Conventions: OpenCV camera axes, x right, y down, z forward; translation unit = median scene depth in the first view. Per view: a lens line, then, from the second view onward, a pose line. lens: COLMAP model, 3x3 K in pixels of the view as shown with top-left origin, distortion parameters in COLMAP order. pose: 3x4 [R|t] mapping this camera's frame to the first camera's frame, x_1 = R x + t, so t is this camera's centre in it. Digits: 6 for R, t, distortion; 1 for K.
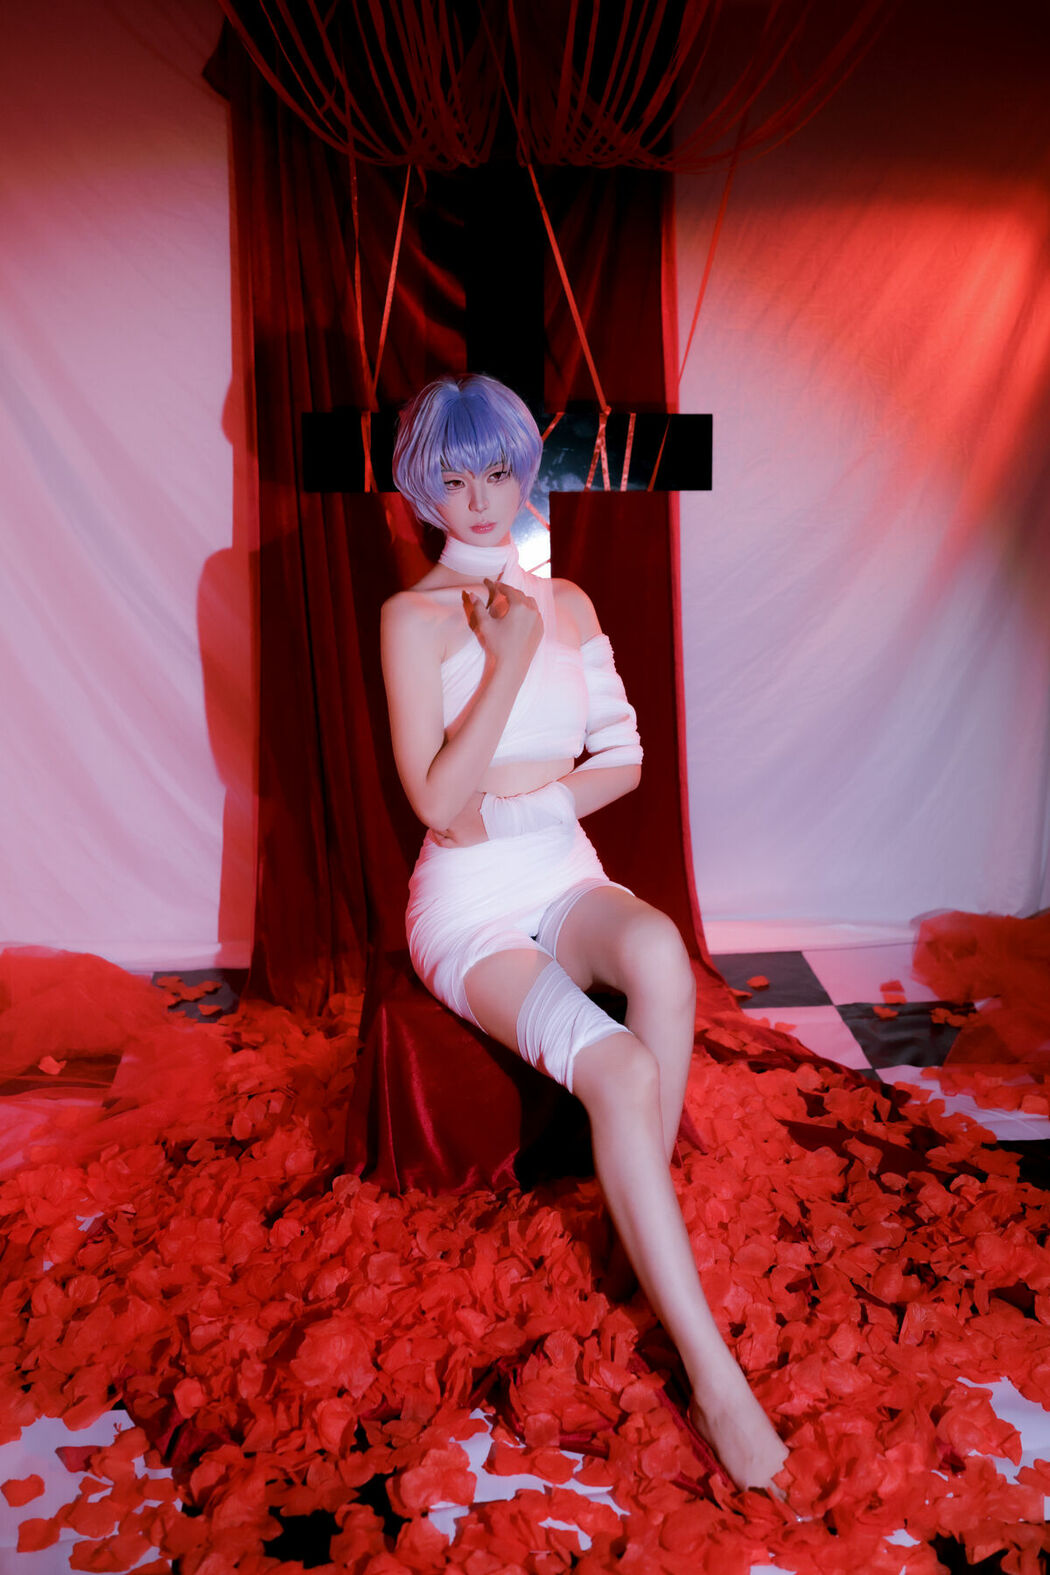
lens RADIAL K [[1598.9, 0, 542.8], [0, 1598.9, 757.6], [0, 0, 1]] dist [0.009549, -0.000500]
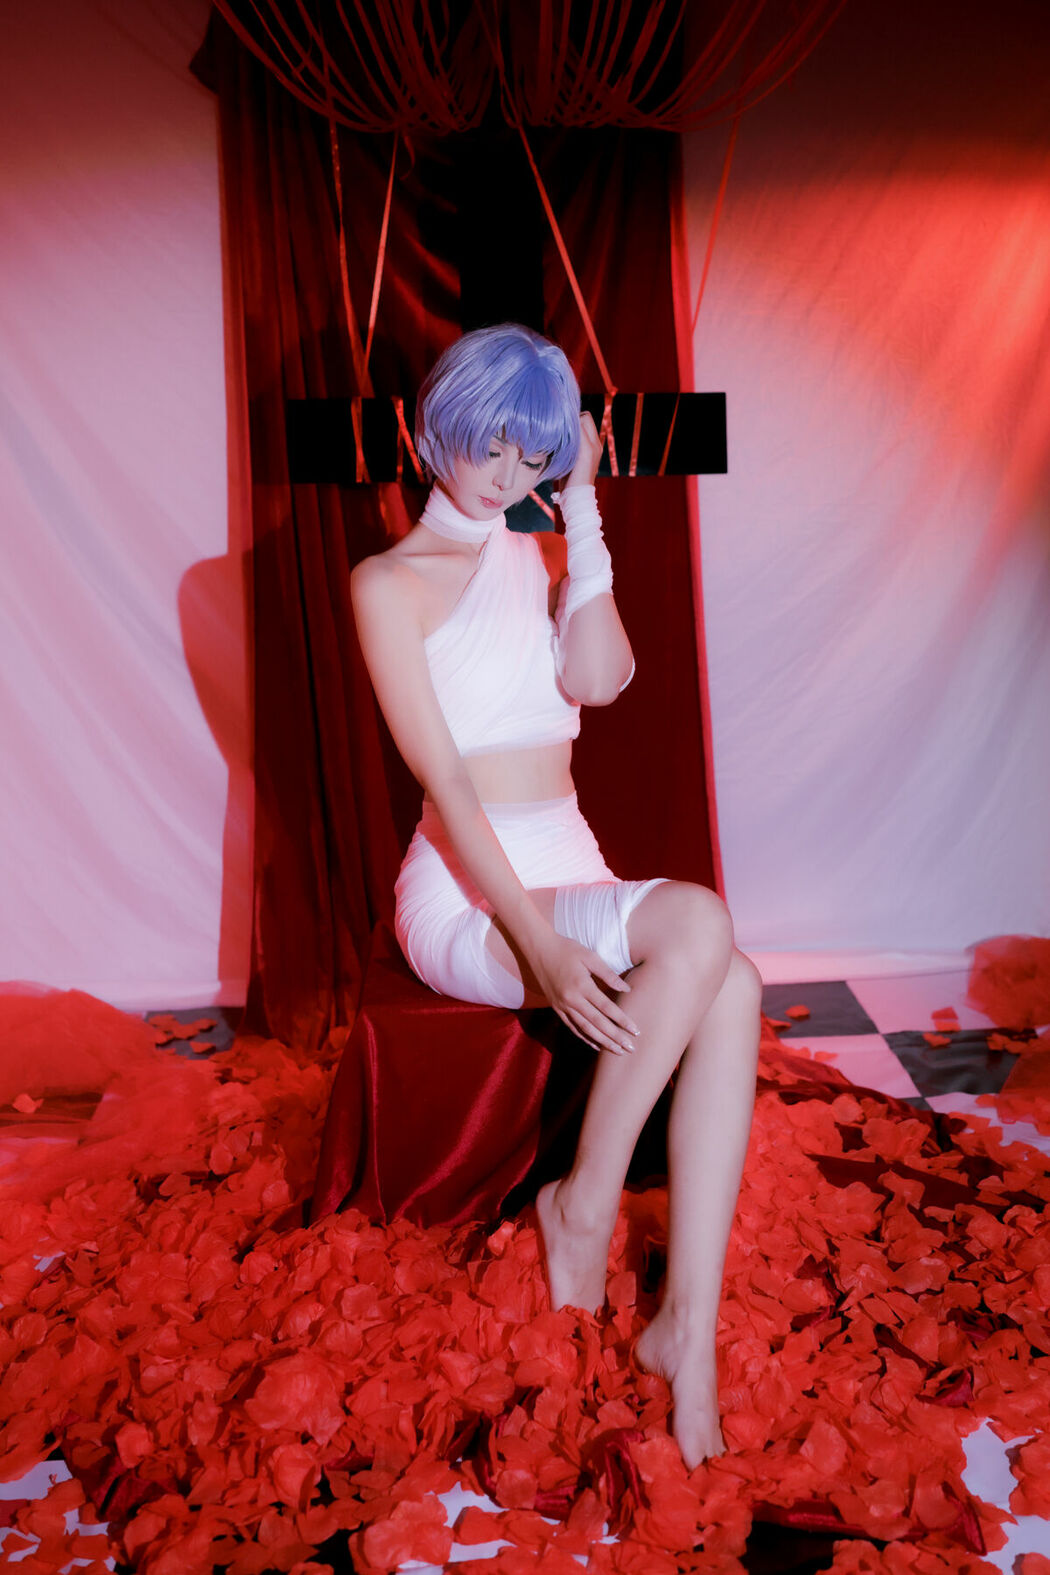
lens RADIAL K [[1624.7, 0, 541.0], [0, 1624.7, 740.8], [0, 0, 1]] dist [0.004783, 0.000386]
pose [[0.998923, -0.020960, -0.041394, 0.041638], [0.018012, 0.997360, -0.070345, 0.068056], [0.042759, 0.069524, 0.996663, 0.076349]]
